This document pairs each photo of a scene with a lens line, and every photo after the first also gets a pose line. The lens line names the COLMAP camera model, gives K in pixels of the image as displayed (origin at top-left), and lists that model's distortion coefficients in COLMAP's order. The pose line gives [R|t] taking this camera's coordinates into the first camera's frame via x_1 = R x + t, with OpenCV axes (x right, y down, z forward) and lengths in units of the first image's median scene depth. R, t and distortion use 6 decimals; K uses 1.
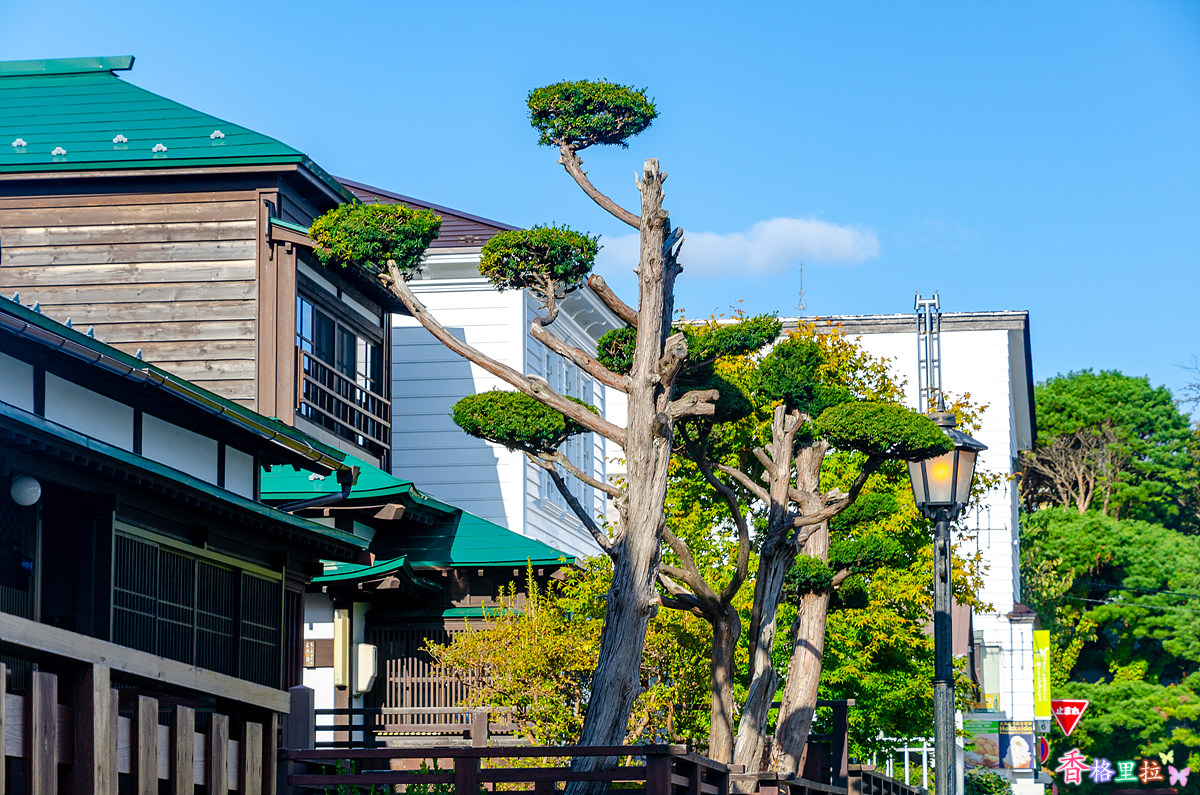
lens RADIAL K [[3518.1, 0, 600.4], [0, 3518.1, 397.0], [0, 0, 1]] dist [-0.077888, 0.000000]
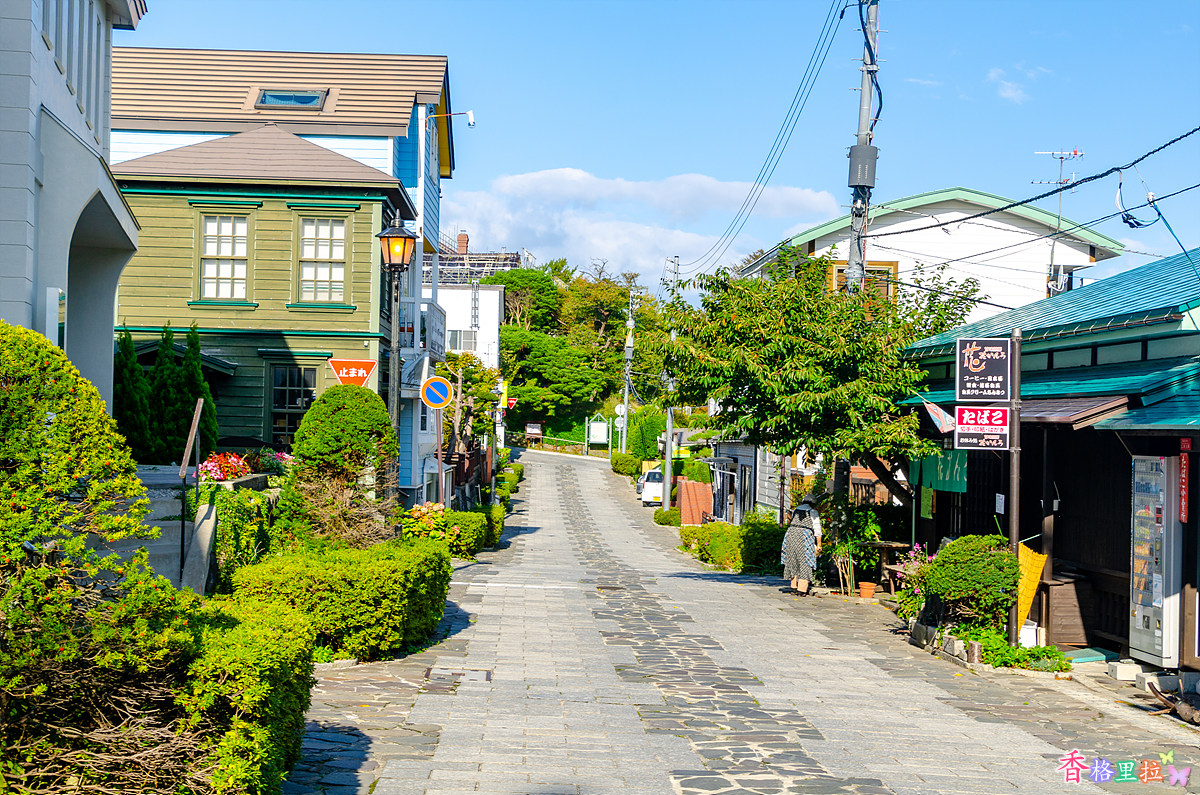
lens RADIAL K [[1845.0, 0, 600.1], [0, 1845.0, 397.0], [0, 0, 1]] dist [-0.017090, 0.000000]
pose [[0.983197, 0.021762, 0.181246, -0.276362], [-0.045031, 0.991099, 0.125277, -0.372342], [-0.176906, -0.131334, 0.975426, -1.964225]]
